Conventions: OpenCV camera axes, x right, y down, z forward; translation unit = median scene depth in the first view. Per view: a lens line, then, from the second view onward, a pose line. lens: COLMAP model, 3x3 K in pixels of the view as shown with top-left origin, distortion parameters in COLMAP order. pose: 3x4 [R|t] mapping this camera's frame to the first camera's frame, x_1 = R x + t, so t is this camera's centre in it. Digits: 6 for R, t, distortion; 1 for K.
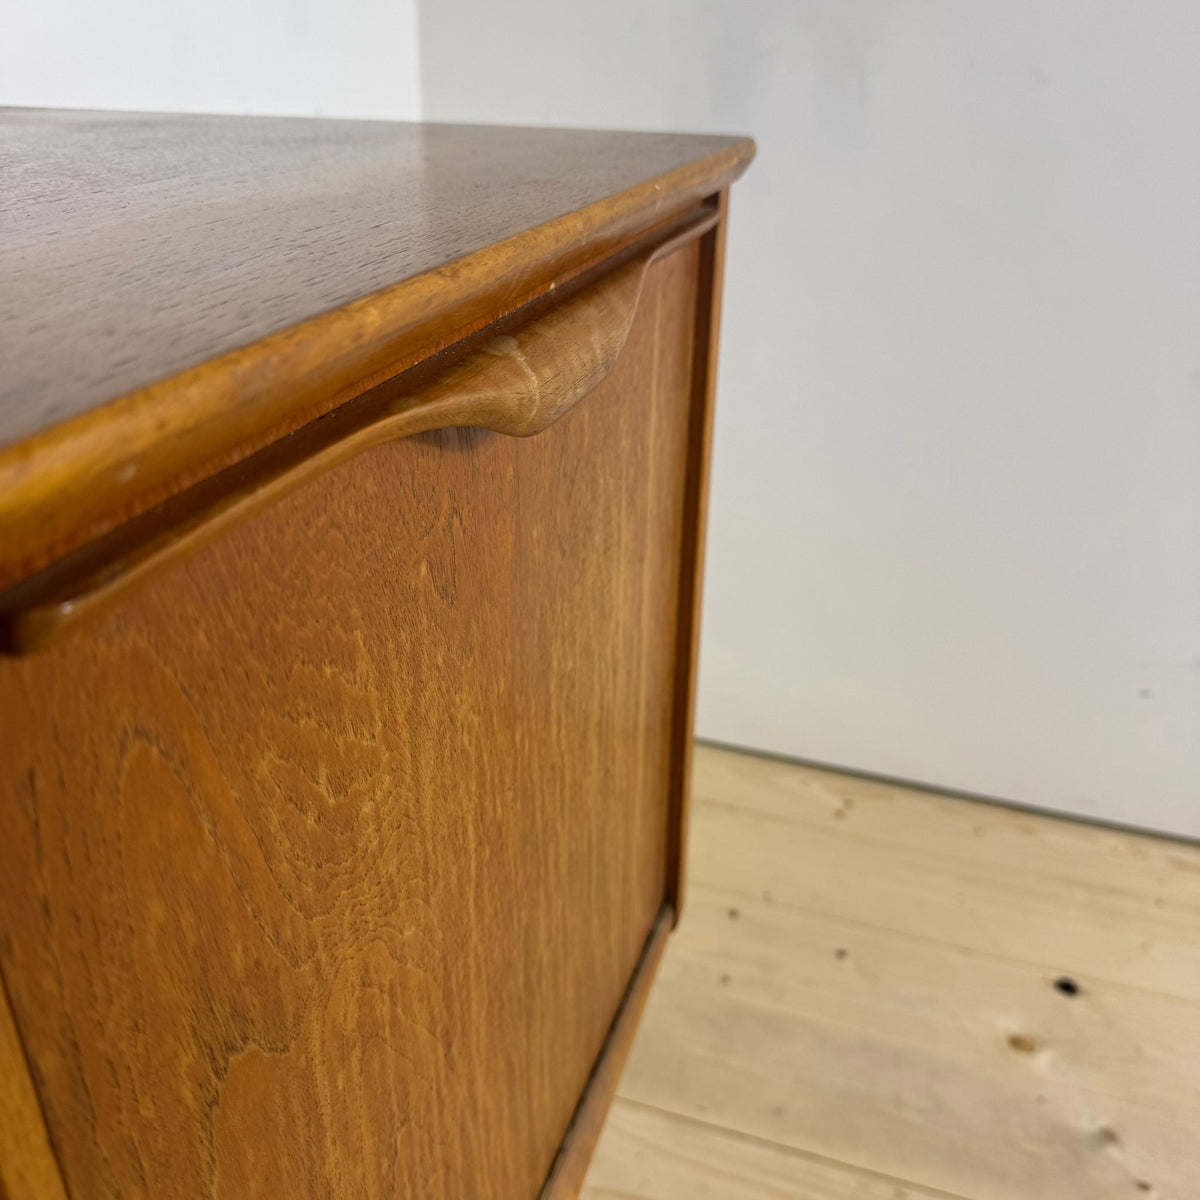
lens RADIAL K [[1127.8, 0, 604.4], [0, 1127.8, 598.4], [0, 0, 1]] dist [0.153575, -0.292347]
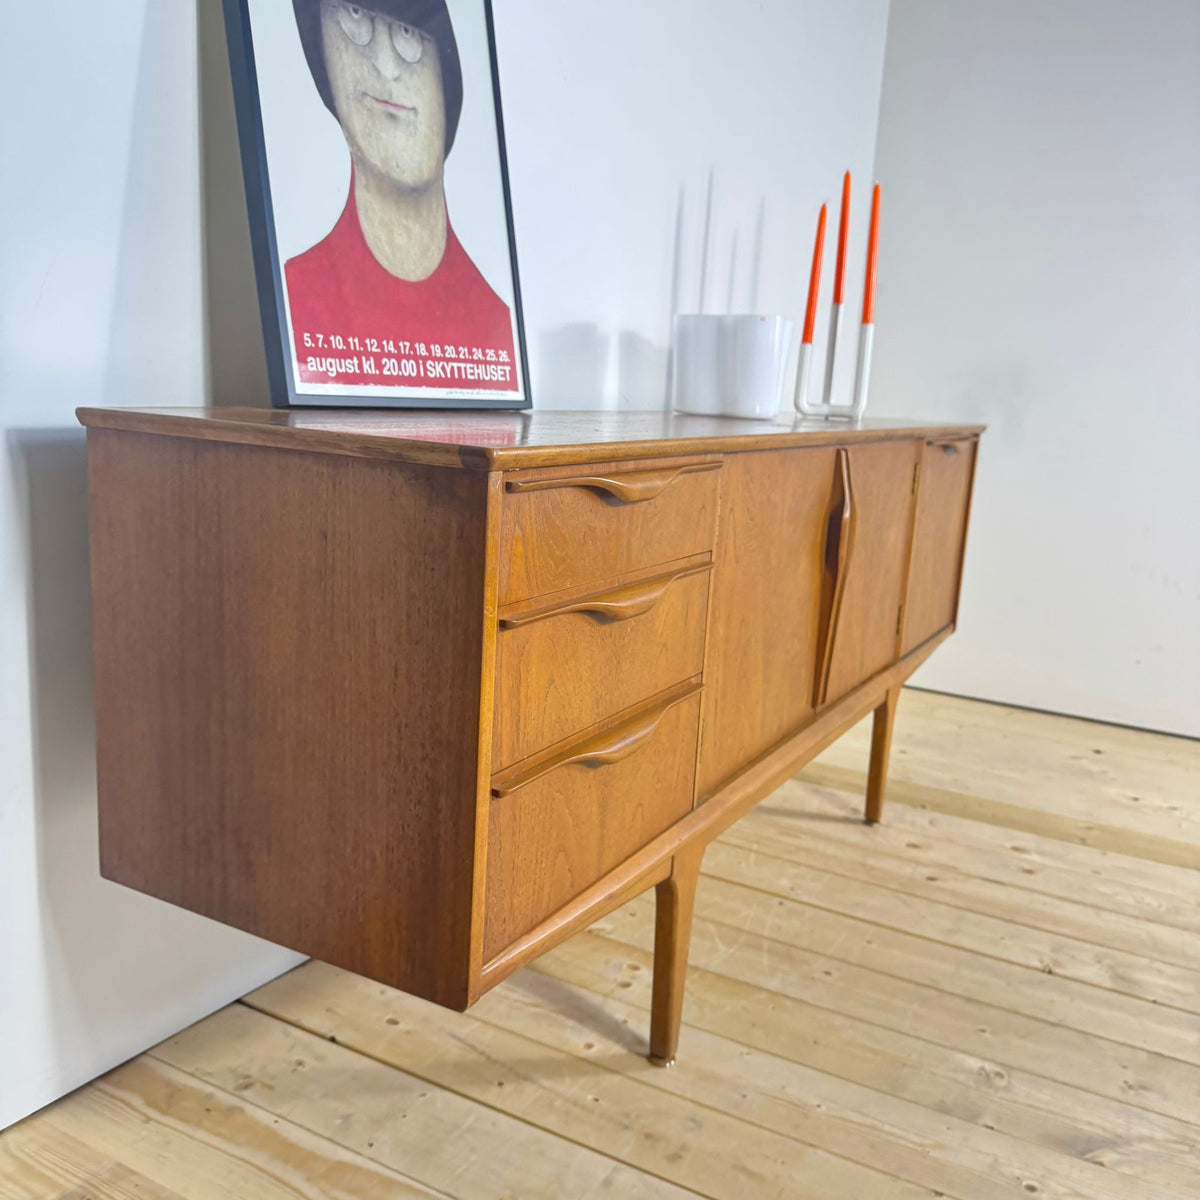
lens RADIAL K [[1127.8, 0, 604.4], [0, 1127.8, 598.4], [0, 0, 1]] dist [0.153575, -0.292347]
pose [[0.984835, 0.074056, -0.156892, -0.316140], [-0.115666, 0.954283, -0.275619, 0.889662], [0.129308, 0.289586, 0.948377, -1.745069]]
